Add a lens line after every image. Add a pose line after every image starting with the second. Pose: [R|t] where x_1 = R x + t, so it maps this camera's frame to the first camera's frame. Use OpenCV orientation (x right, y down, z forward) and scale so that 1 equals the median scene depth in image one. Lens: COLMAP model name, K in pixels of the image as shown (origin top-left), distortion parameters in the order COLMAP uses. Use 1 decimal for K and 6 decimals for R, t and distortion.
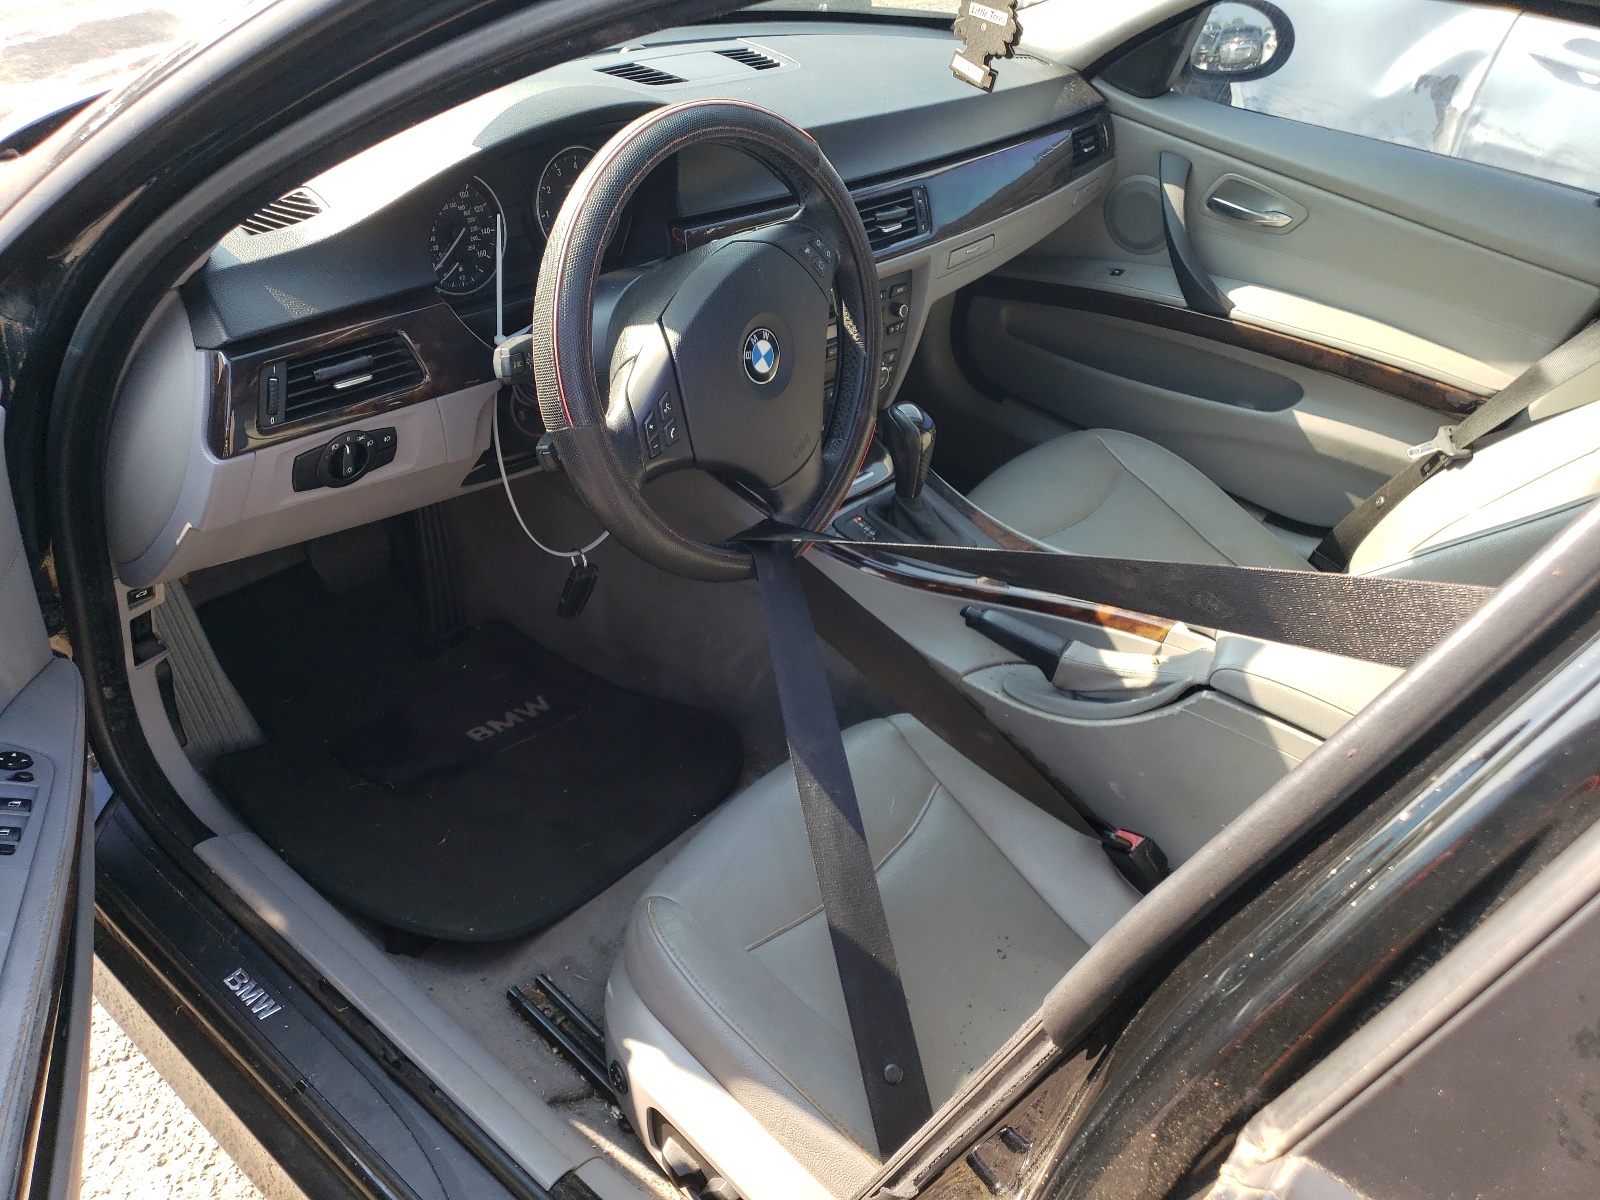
lens RADIAL K [[1082.9, 0, 800.0], [0, 1082.9, 600.0], [0, 0, 1]] dist [0.001620, -0.114653]
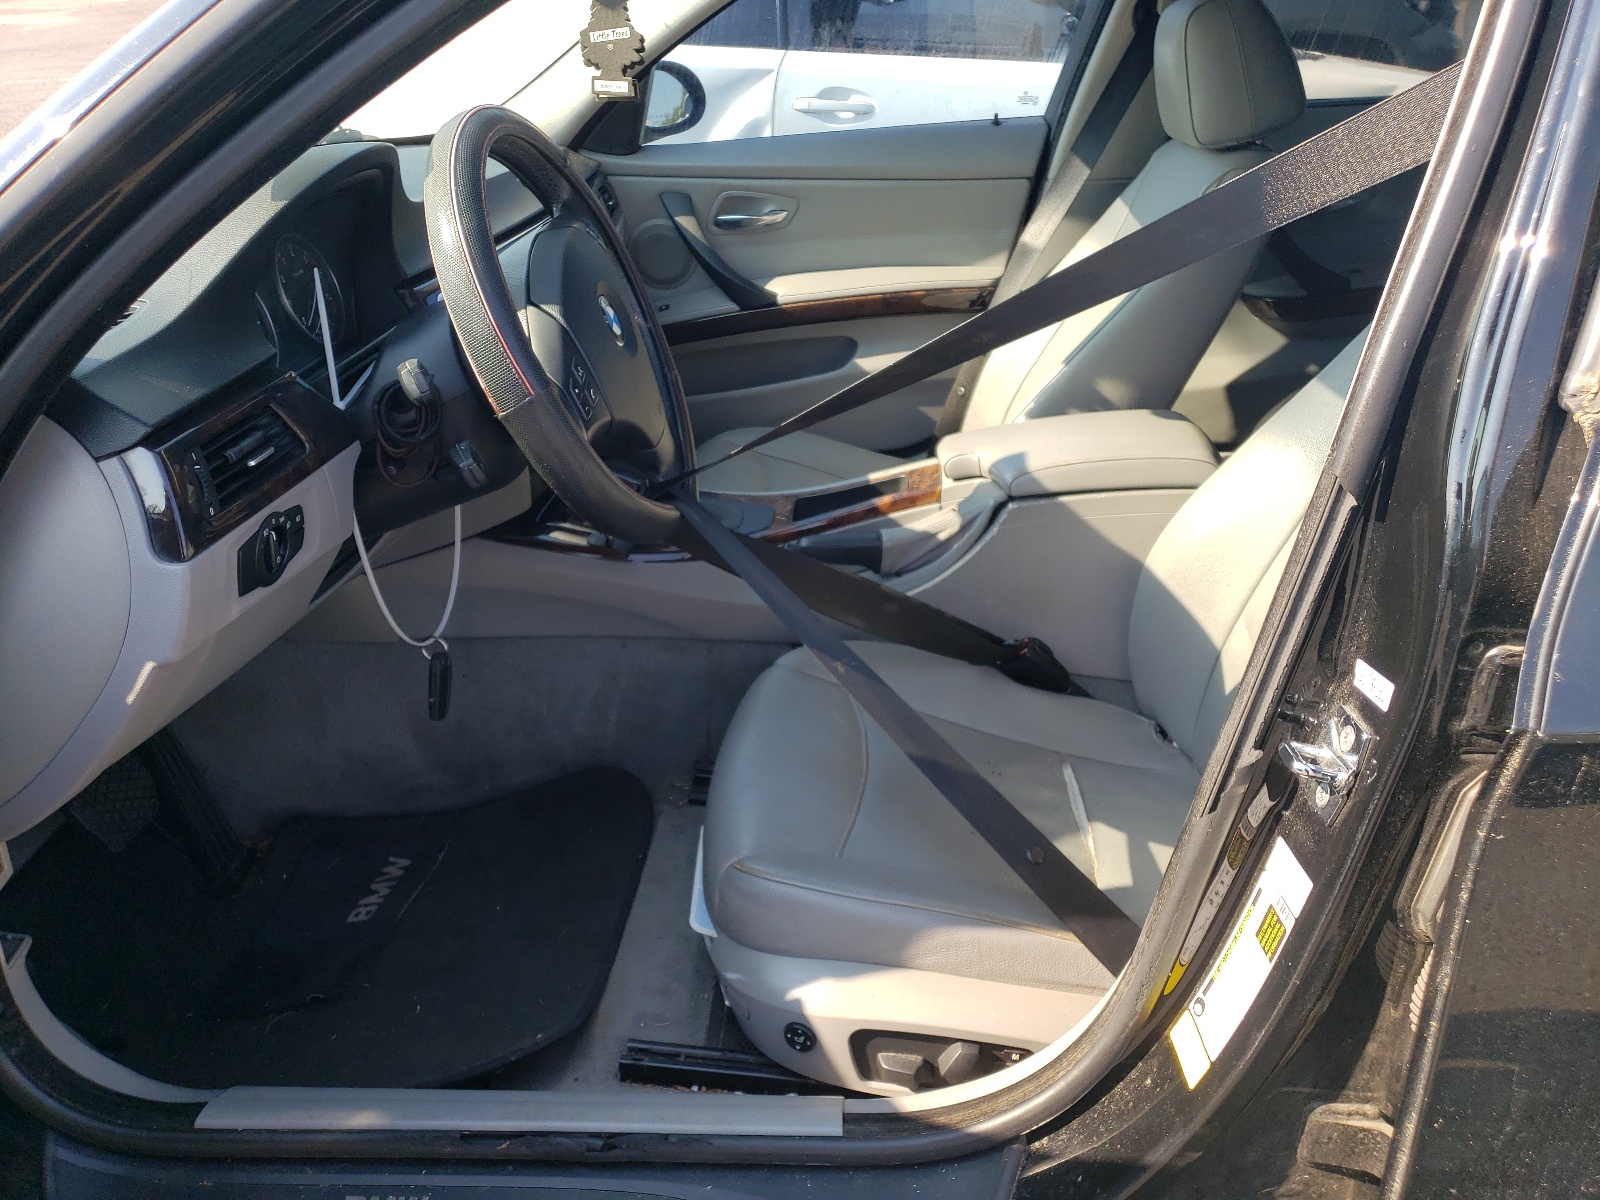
lens RADIAL K [[1082.9, 0, 800.0], [0, 1082.9, 600.0], [0, 0, 1]] dist [0.001620, -0.114653]
pose [[0.801678, -0.396315, 0.447489, -0.386771], [0.453910, 0.890715, -0.024327, 0.101636], [-0.388944, 0.222623, 0.893959, 0.032236]]
